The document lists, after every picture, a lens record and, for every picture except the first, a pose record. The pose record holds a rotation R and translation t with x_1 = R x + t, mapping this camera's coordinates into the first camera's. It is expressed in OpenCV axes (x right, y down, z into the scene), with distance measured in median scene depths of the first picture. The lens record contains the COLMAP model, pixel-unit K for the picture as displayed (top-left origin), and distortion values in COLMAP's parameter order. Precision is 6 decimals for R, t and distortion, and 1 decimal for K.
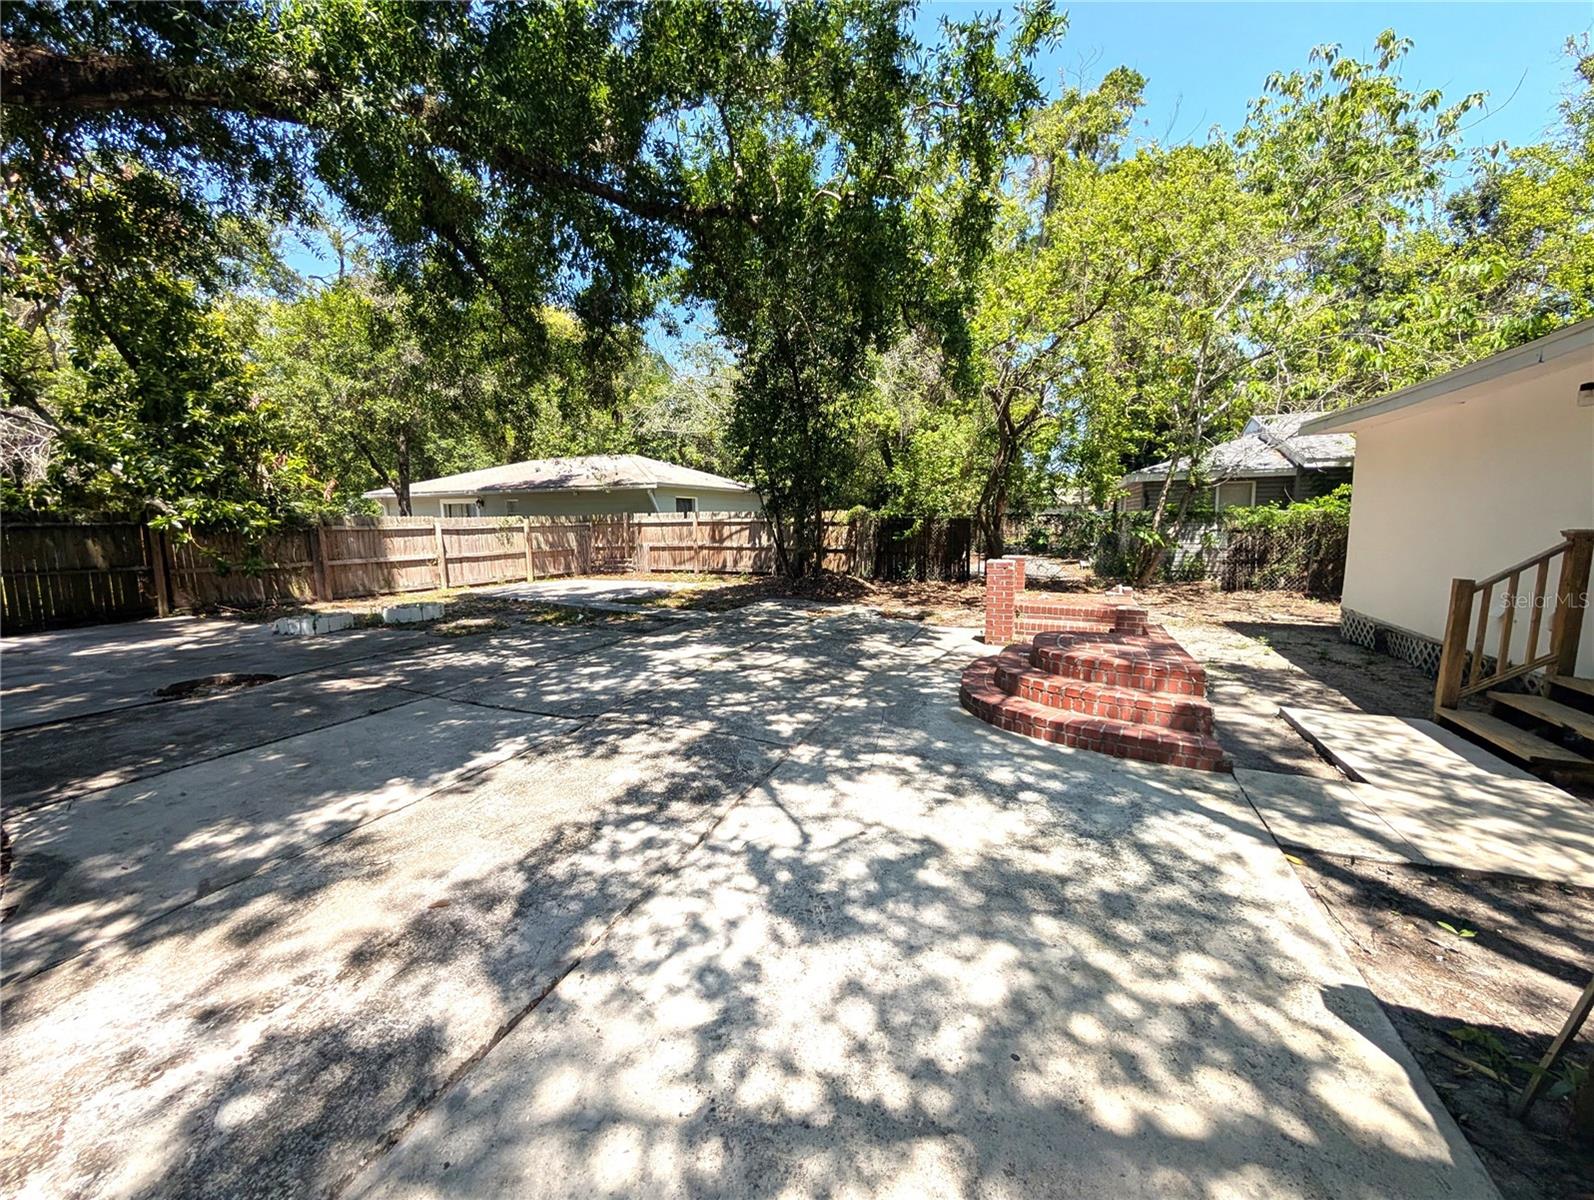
lens RADIAL K [[607.3, 0, 795.2], [0, 607.3, 596.4], [0, 0, 1]] dist [-0.001157, 0.000588]
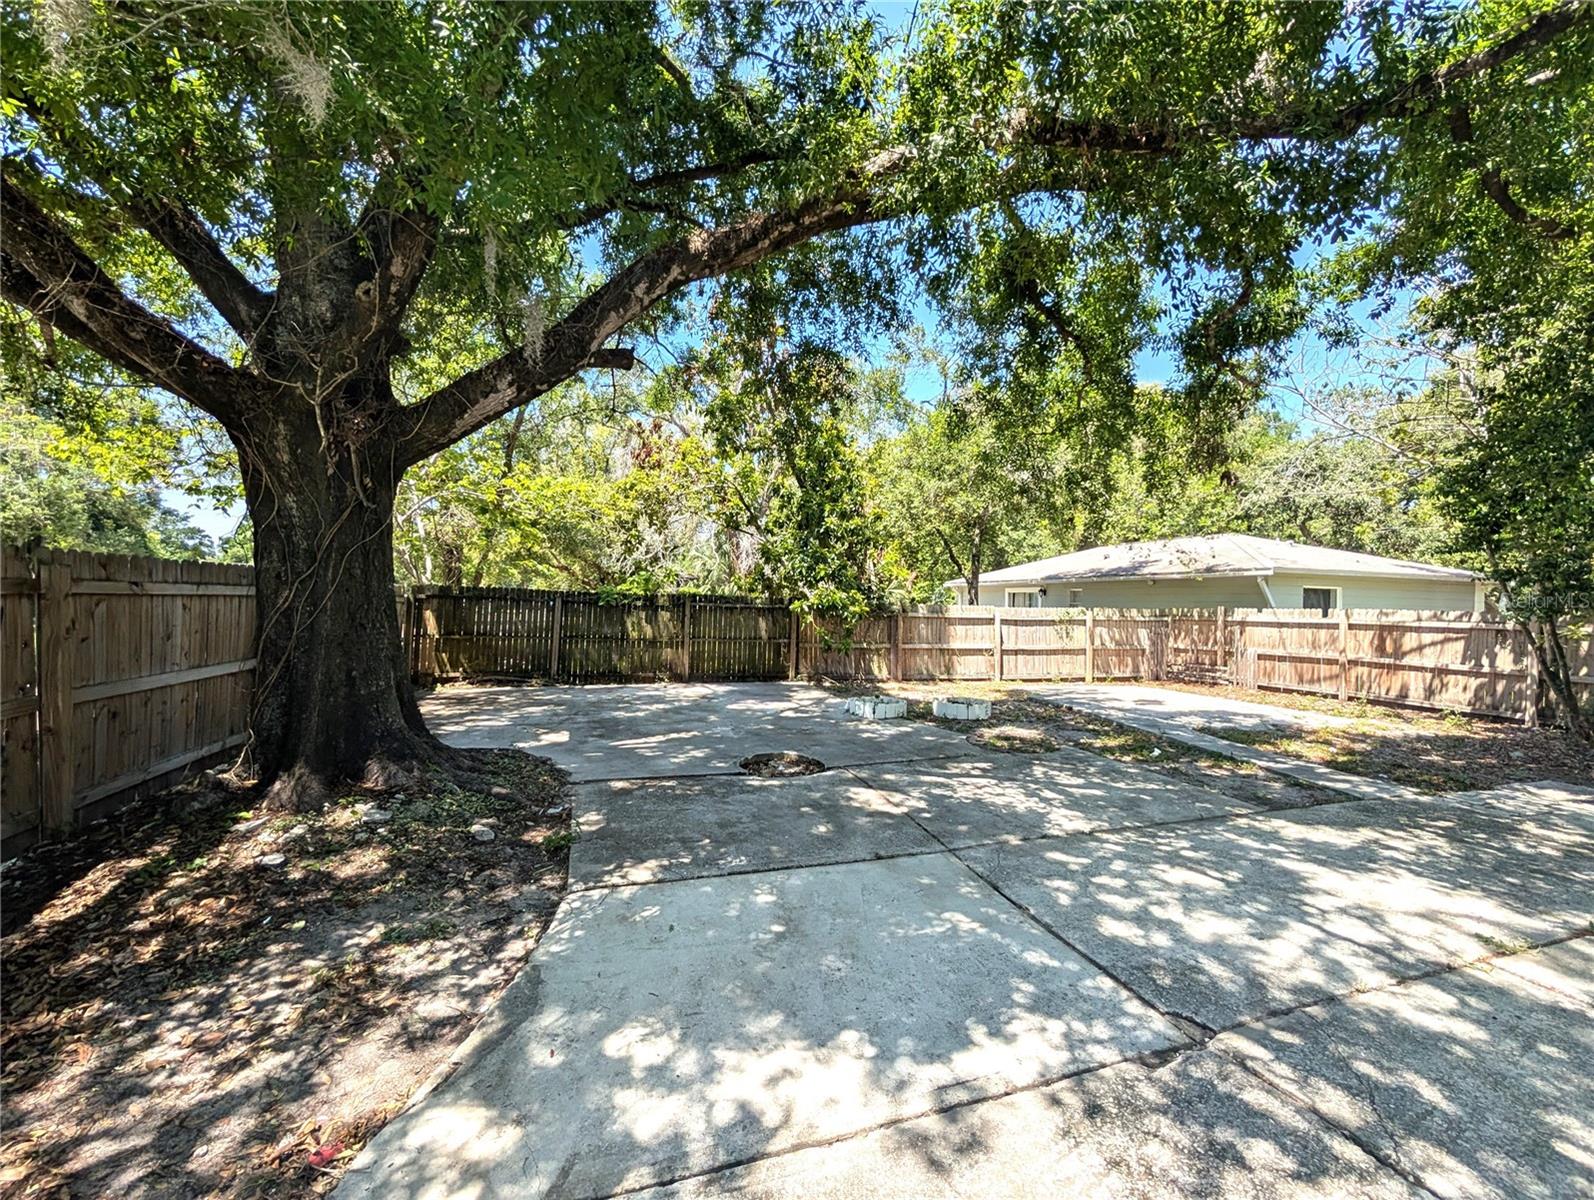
lens RADIAL K [[607.3, 0, 796.3], [0, 607.3, 599.6], [0, 0, 1]] dist [-0.001157, 0.000588]
pose [[0.650389, 0.018694, -0.759371, -0.083327], [-0.123136, 0.989069, -0.081115, -0.032809], [0.749555, 0.146262, 0.645581, 0.177093]]
